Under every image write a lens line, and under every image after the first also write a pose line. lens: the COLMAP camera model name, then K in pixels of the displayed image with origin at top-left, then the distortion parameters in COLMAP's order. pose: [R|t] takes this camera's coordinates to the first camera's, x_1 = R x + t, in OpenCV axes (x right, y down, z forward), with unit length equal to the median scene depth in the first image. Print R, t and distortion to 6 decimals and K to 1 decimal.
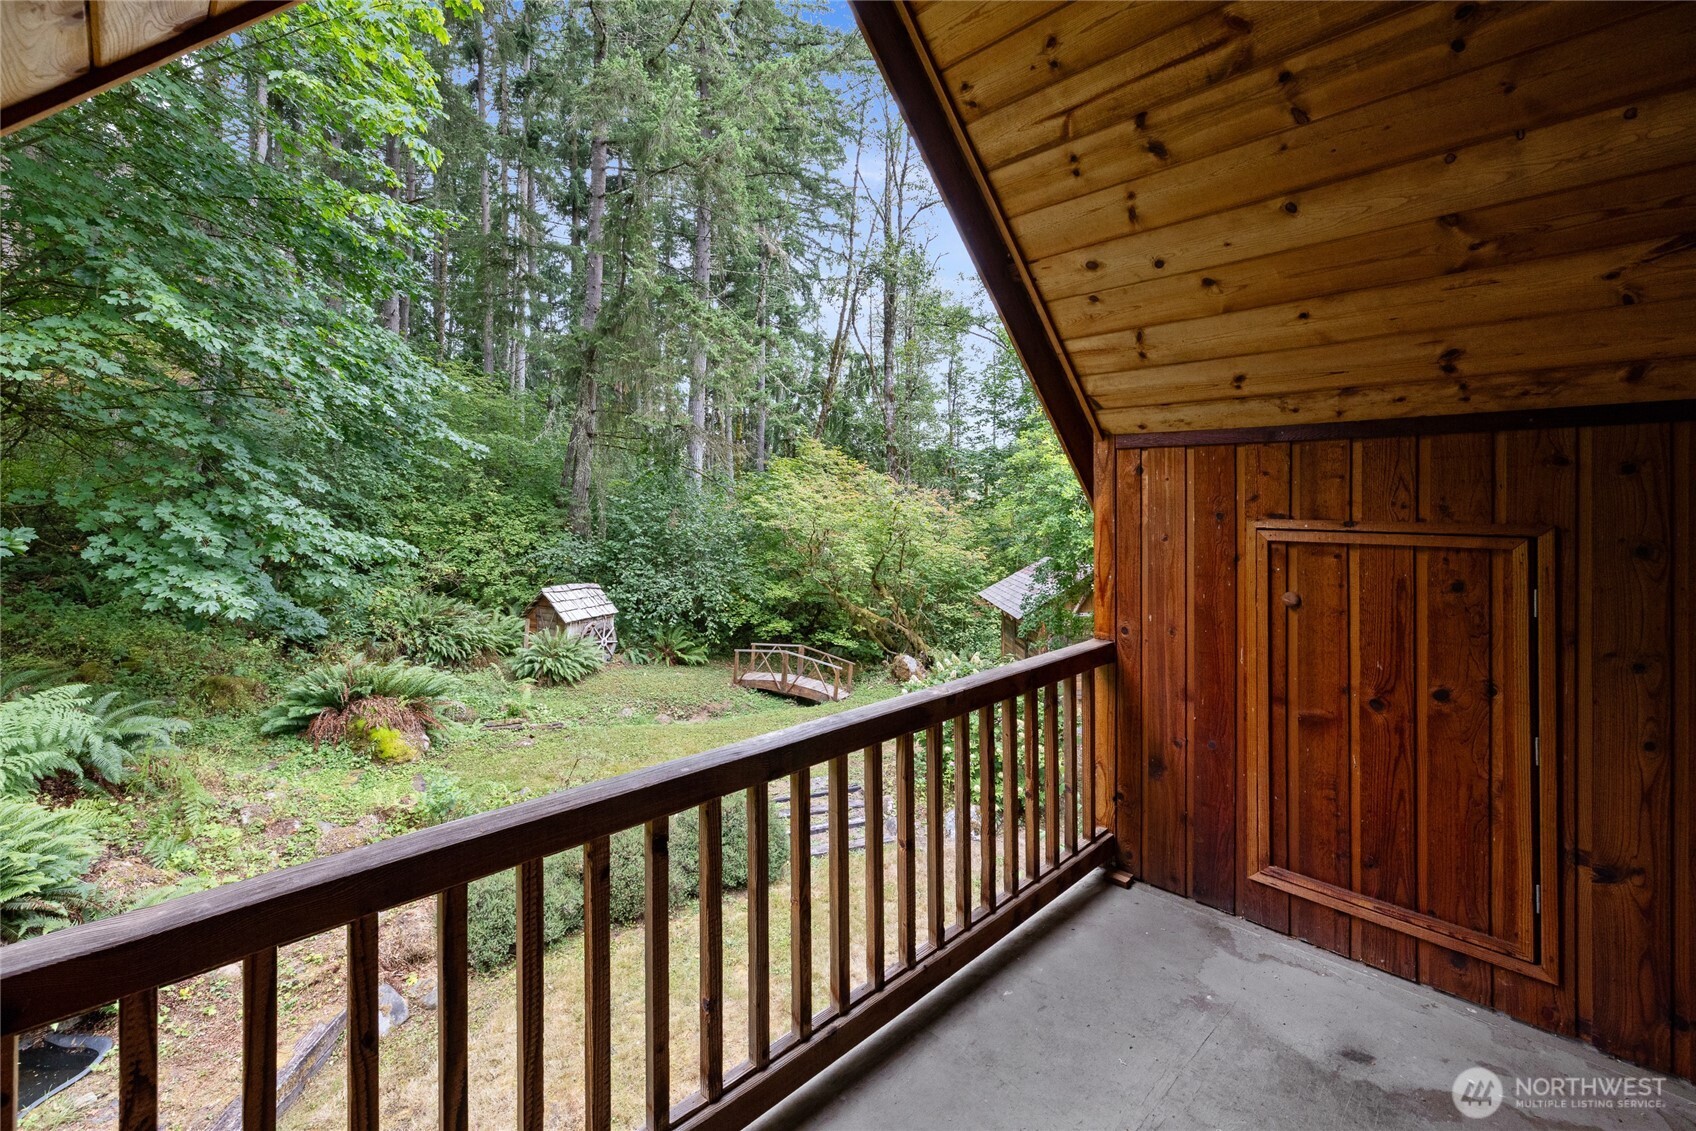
lens RADIAL K [[723.6, 0, 827.6], [0, 723.6, 496.9], [0, 0, 1]] dist [0.000055, 0.000002]
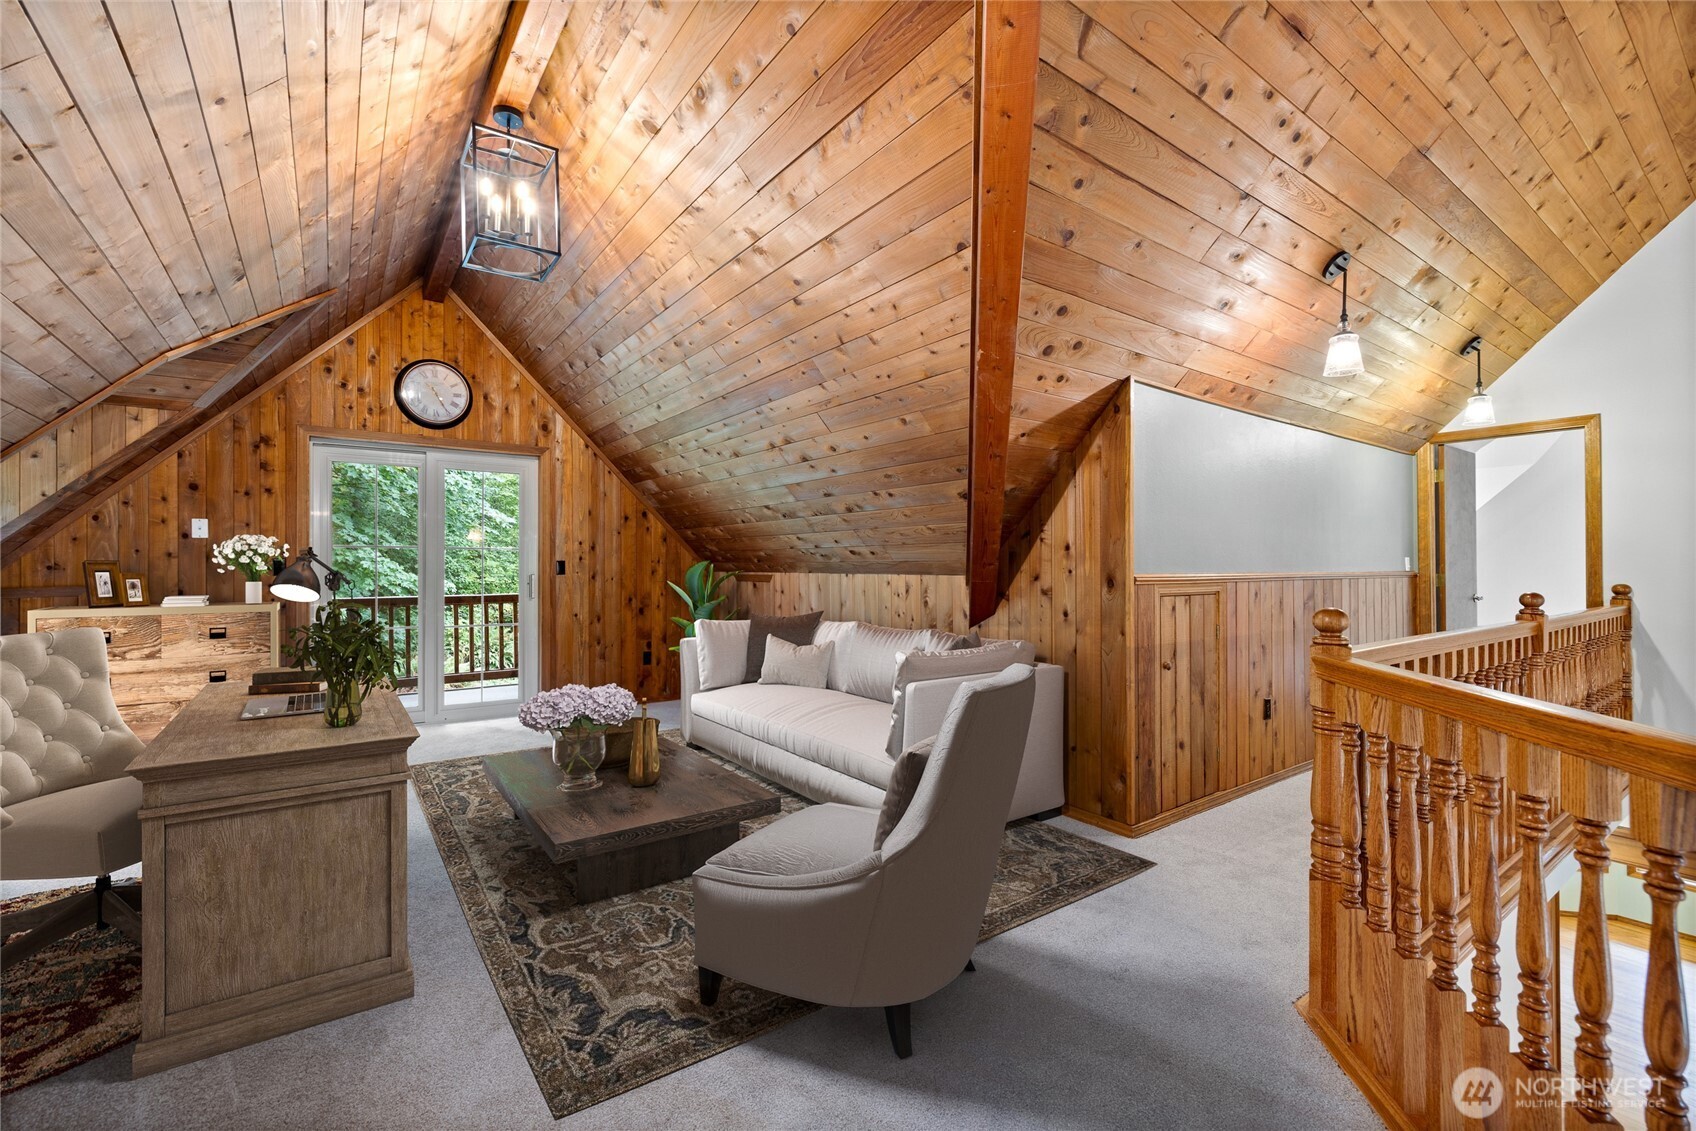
lens RADIAL K [[723.6, 0, 850.3], [0, 723.6, 562.9], [0, 0, 1]] dist [0.000055, 0.000002]
pose [[0.992163, 0.000067, -0.124947, 0.532552], [-0.000229, 0.999999, -0.001282, 0.027836], [0.124947, 0.001300, 0.992163, -0.498563]]
